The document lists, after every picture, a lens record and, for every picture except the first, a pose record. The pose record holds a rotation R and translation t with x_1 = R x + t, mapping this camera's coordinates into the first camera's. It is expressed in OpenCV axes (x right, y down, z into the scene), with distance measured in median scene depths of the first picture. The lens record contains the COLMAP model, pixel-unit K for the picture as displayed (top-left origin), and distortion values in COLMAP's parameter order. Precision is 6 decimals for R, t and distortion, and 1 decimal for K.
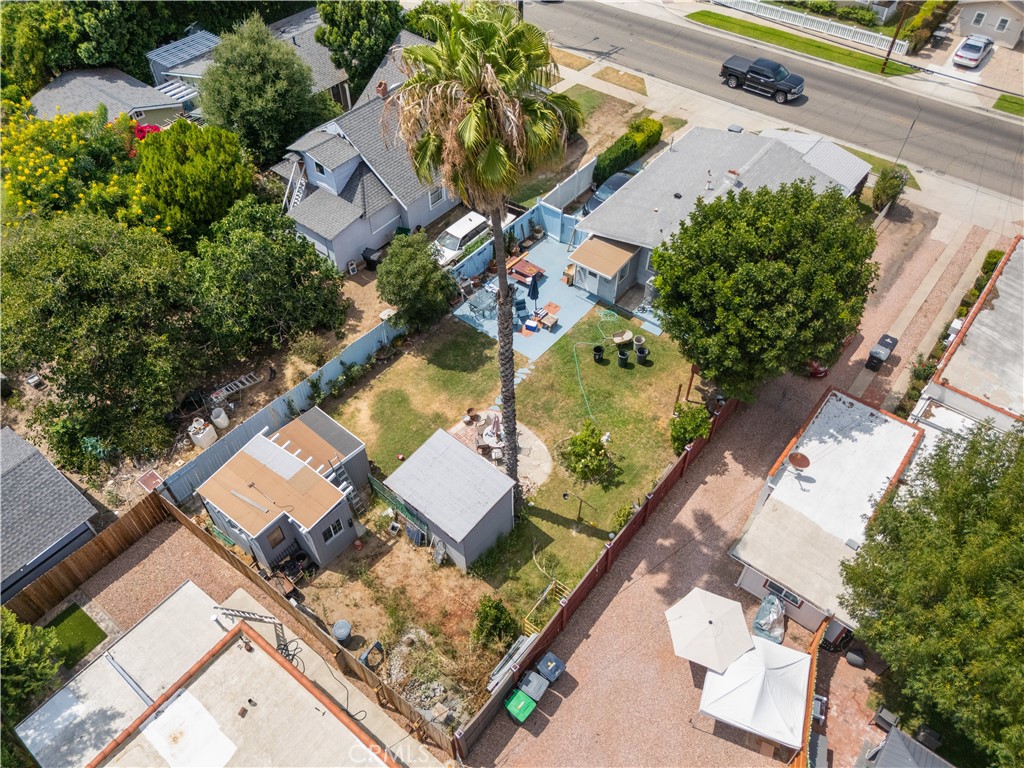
lens RADIAL K [[752.9, 0, 507.5], [0, 752.9, 386.4], [0, 0, 1]] dist [0.073972, -0.071268]
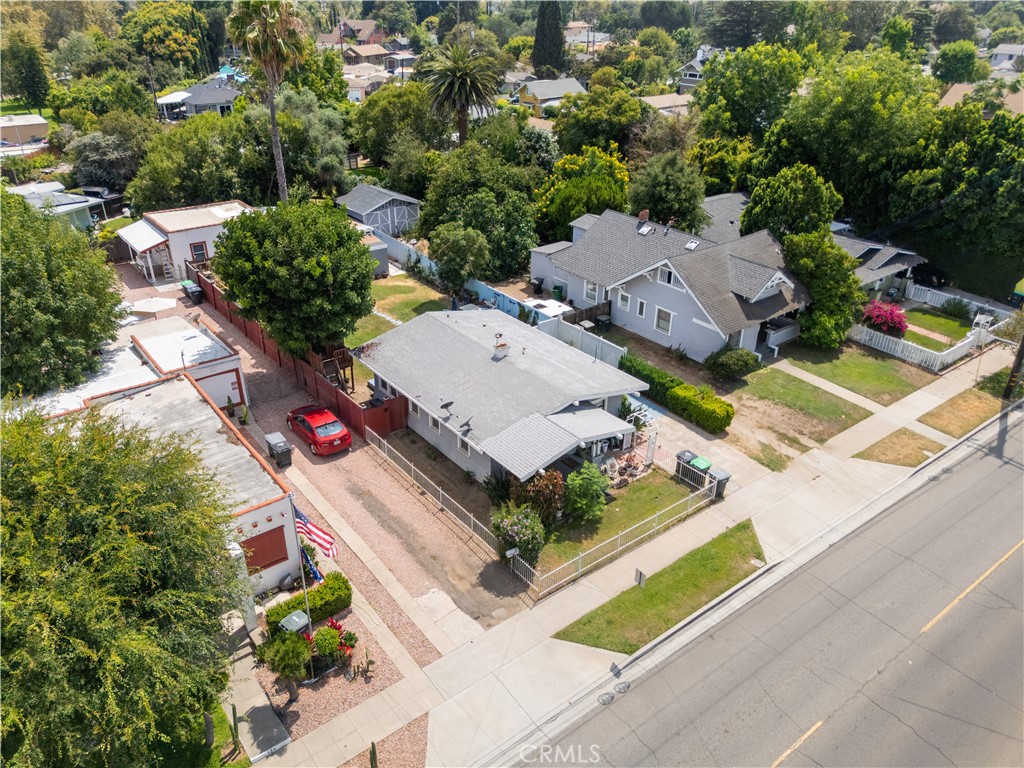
lens RADIAL K [[752.9, 0, 507.5], [0, 752.9, 386.4], [0, 0, 1]] dist [0.073972, -0.071268]
pose [[-0.236390, 0.461283, -0.855183, 1.191672], [-0.729032, 0.497652, 0.469951, -0.746094], [0.642364, 0.734548, 0.218650, 0.886093]]
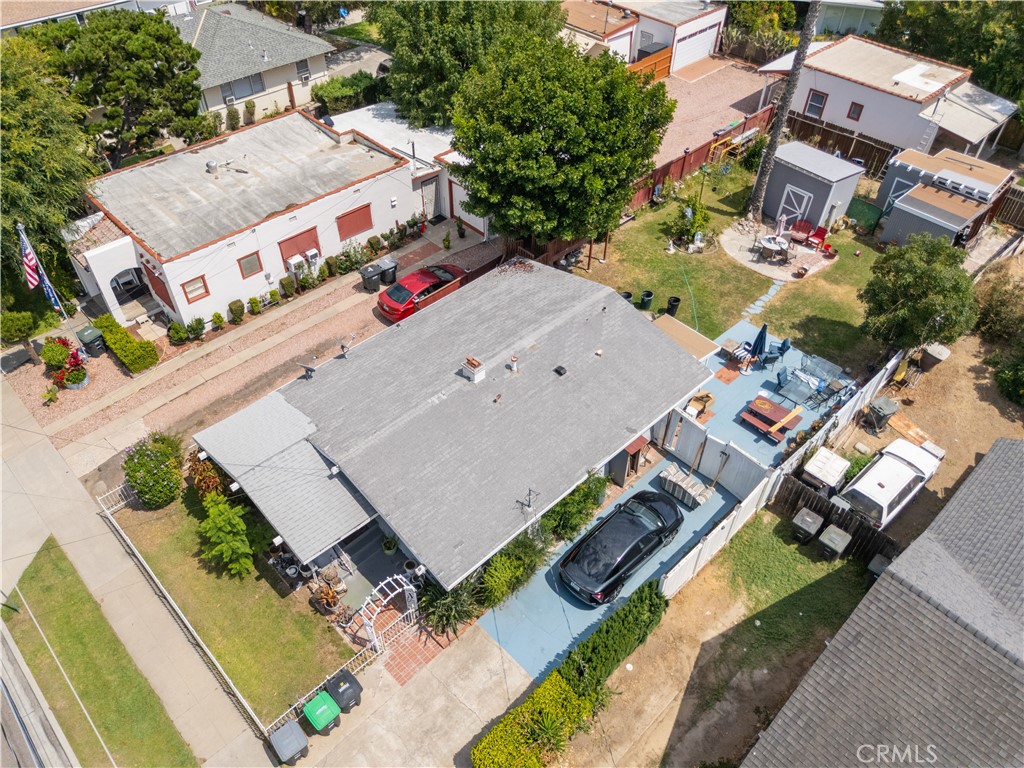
lens RADIAL K [[752.9, 0, 512.0], [0, 752.9, 384.0], [0, 0, 1]] dist [0.026278, -0.003288]
pose [[-0.991352, -0.096284, 0.089164, 0.219118], [0.093816, -0.044902, 0.994577, -0.949829], [-0.091758, 0.994341, 0.053547, 1.039389]]
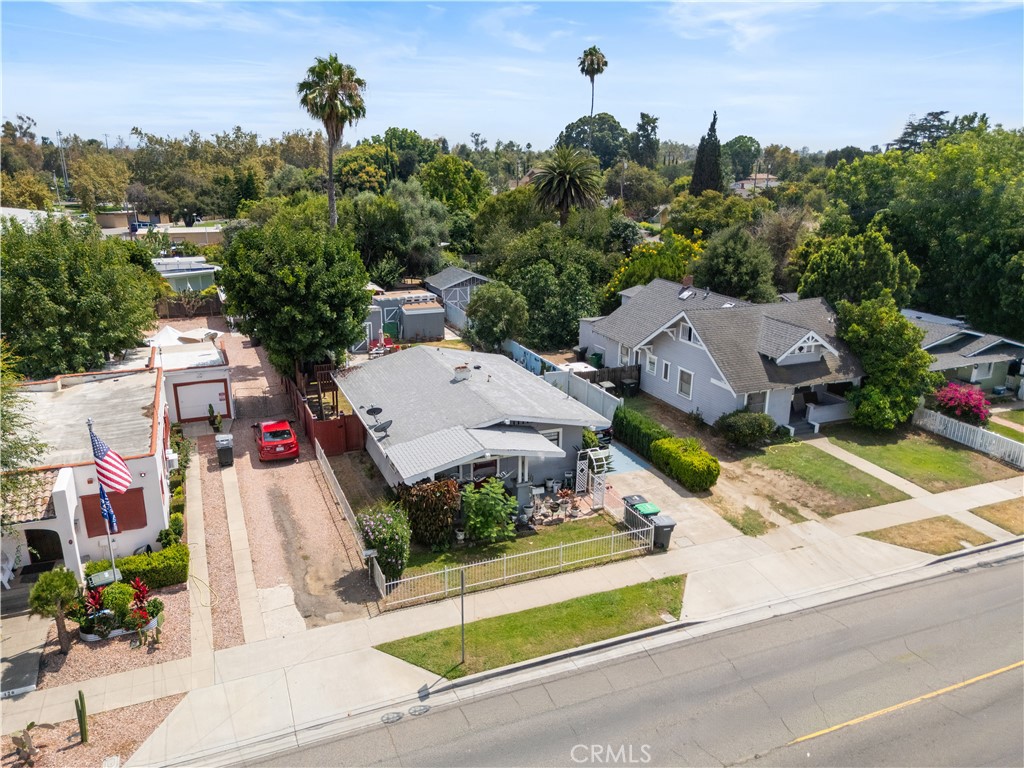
lens RADIAL K [[752.9, 0, 507.5], [0, 752.9, 386.4], [0, 0, 1]] dist [0.073972, -0.071268]
pose [[-0.479548, 0.262376, -0.837372, 1.083326], [-0.657893, 0.523982, 0.540944, -0.835016], [0.580698, 0.810310, -0.078660, 1.186356]]
